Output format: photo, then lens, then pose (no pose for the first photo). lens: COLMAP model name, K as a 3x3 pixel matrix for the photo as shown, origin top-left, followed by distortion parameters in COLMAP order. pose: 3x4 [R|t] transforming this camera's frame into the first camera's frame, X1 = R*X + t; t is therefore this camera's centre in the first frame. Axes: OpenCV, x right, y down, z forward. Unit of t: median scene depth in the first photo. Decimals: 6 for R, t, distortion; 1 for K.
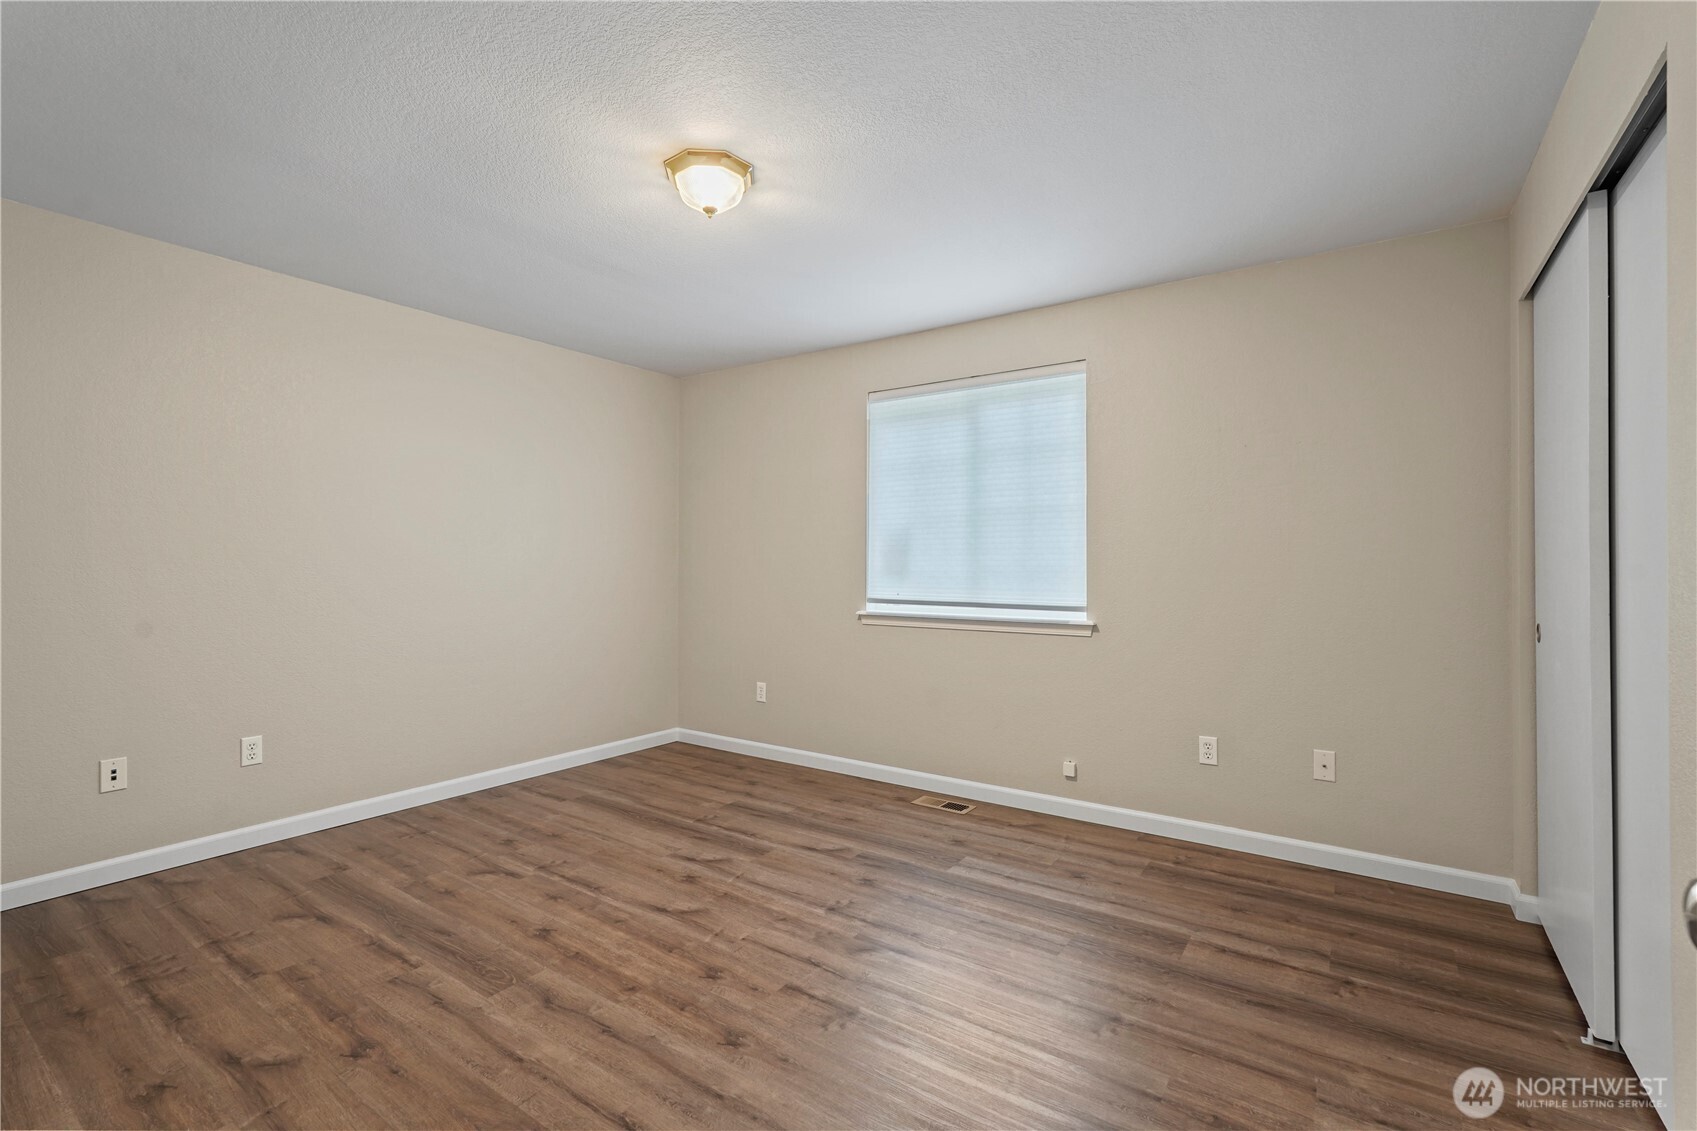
lens RADIAL K [[767.6, 0, 847.4], [0, 767.6, 558.0], [0, 0, 1]] dist [-0.015173, 0.005277]
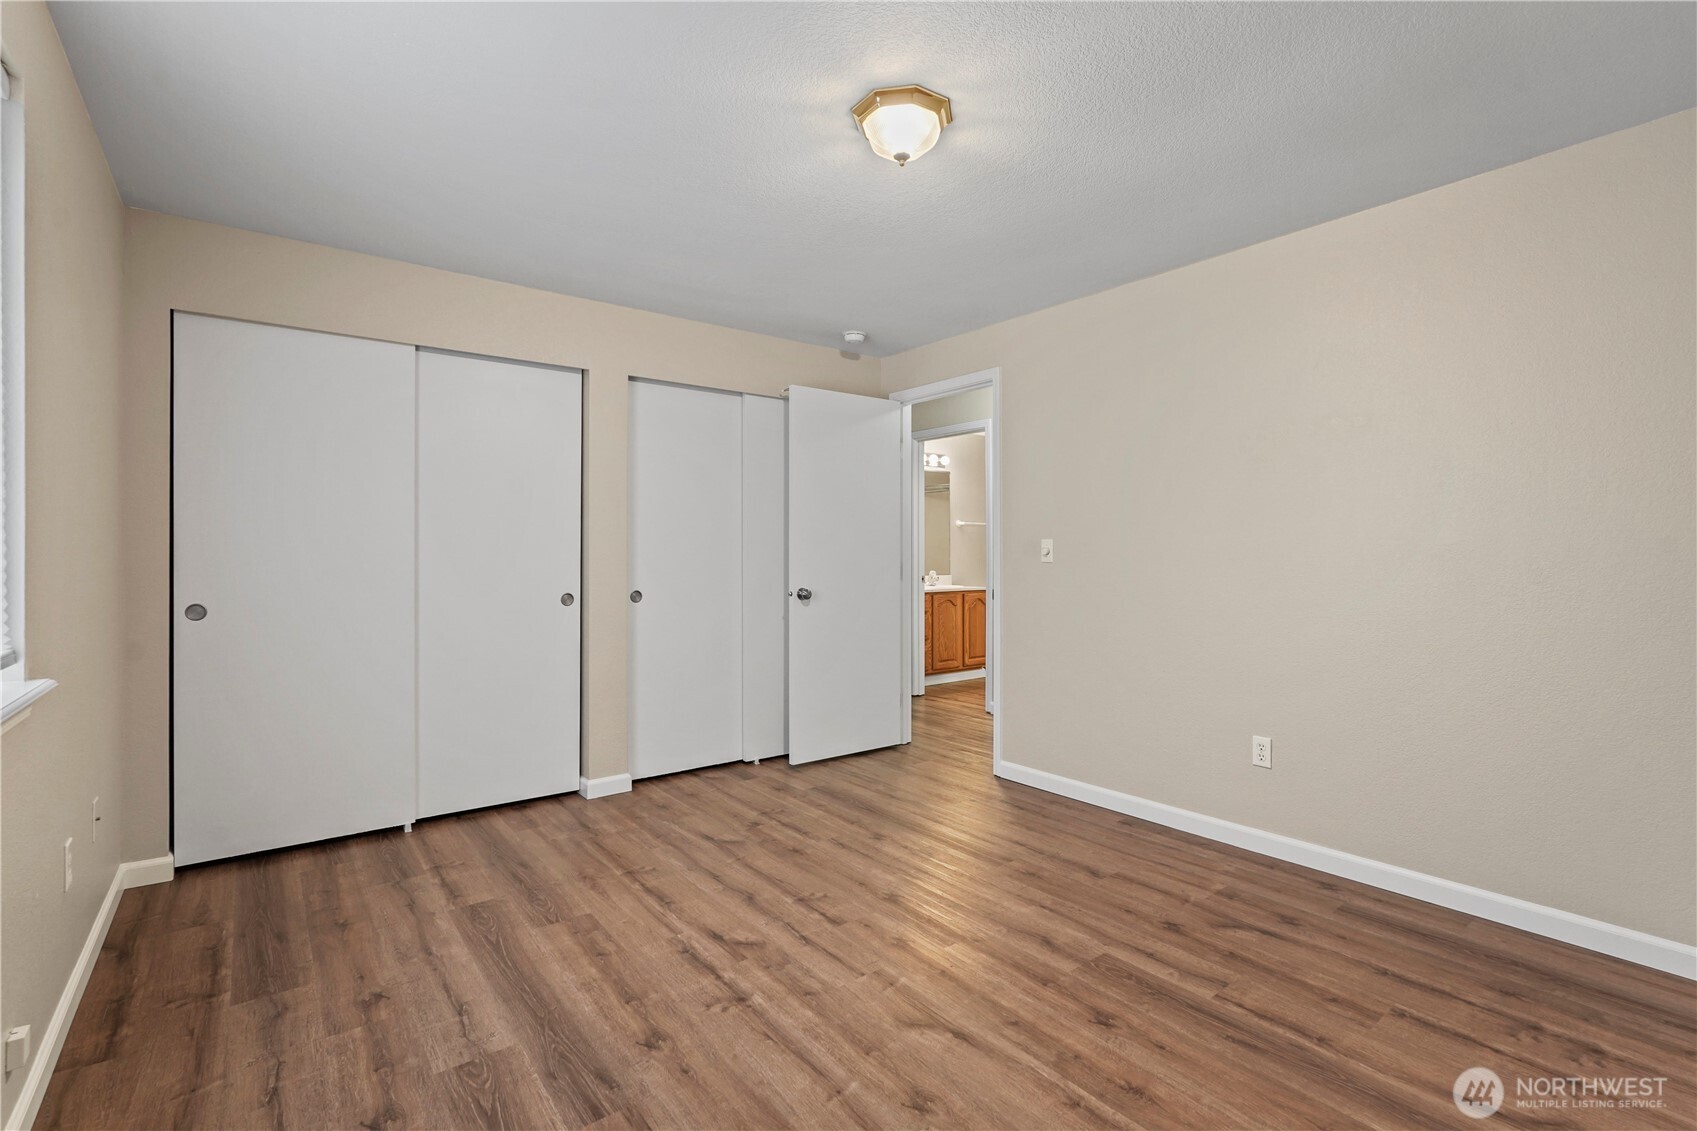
lens RADIAL K [[767.6, 0, 850.2], [0, 767.6, 560.1], [0, 0, 1]] dist [-0.015173, 0.005277]
pose [[-0.953936, -0.004600, 0.299974, -0.392699], [-0.004184, 0.999989, 0.002029, 0.014030], [-0.299980, 0.000680, -0.953945, 1.883292]]
